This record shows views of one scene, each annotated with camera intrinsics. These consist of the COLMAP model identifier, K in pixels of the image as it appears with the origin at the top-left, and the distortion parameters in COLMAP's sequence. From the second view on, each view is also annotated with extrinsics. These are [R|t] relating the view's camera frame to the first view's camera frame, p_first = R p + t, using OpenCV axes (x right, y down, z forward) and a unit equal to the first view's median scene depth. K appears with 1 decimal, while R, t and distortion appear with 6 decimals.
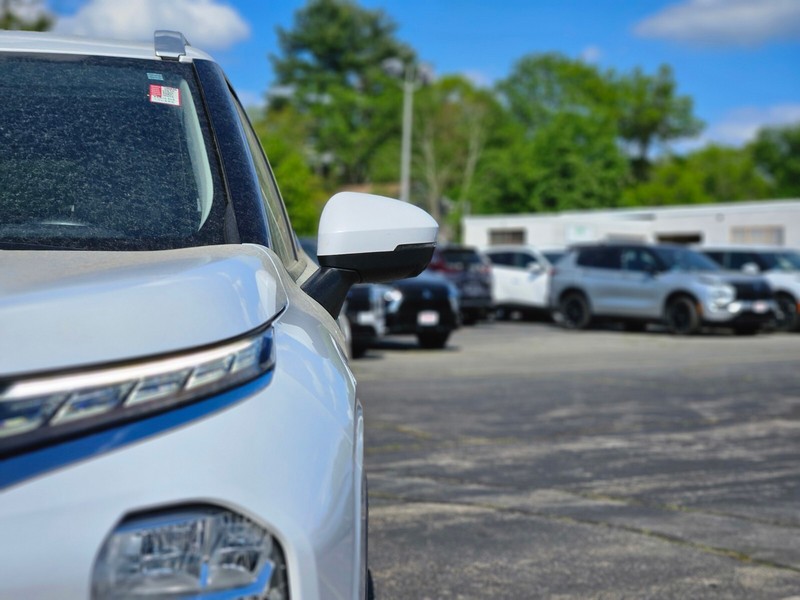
lens RADIAL K [[1619.7, 0, 433.8], [0, 1619.7, 299.0], [0, 0, 1]] dist [-0.059778, 0.622479]
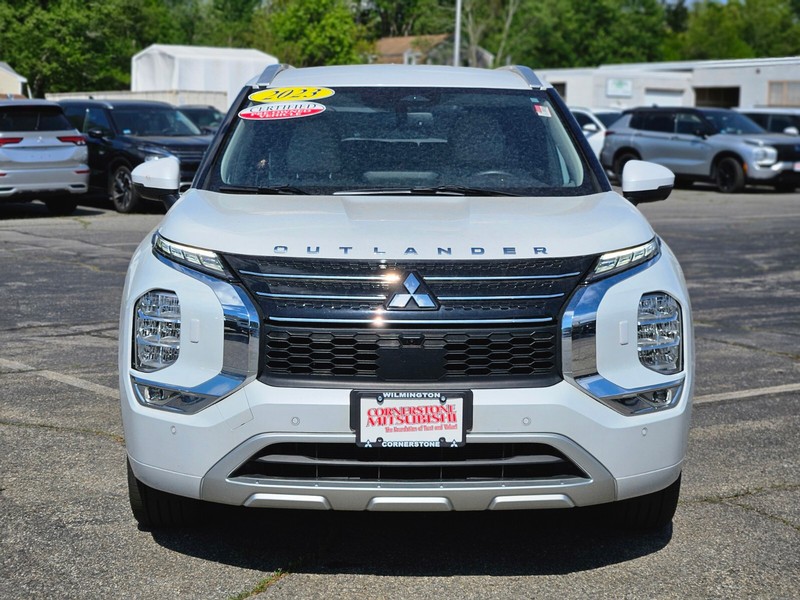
lens RADIAL K [[1619.7, 0, 433.8], [0, 1619.7, 299.0], [0, 0, 1]] dist [-0.059778, 0.622479]
pose [[0.999814, 0.005013, -0.018624, -0.076162], [-0.003237, 0.995548, 0.094196, -0.022939], [0.019013, -0.094118, 0.995379, -0.318316]]
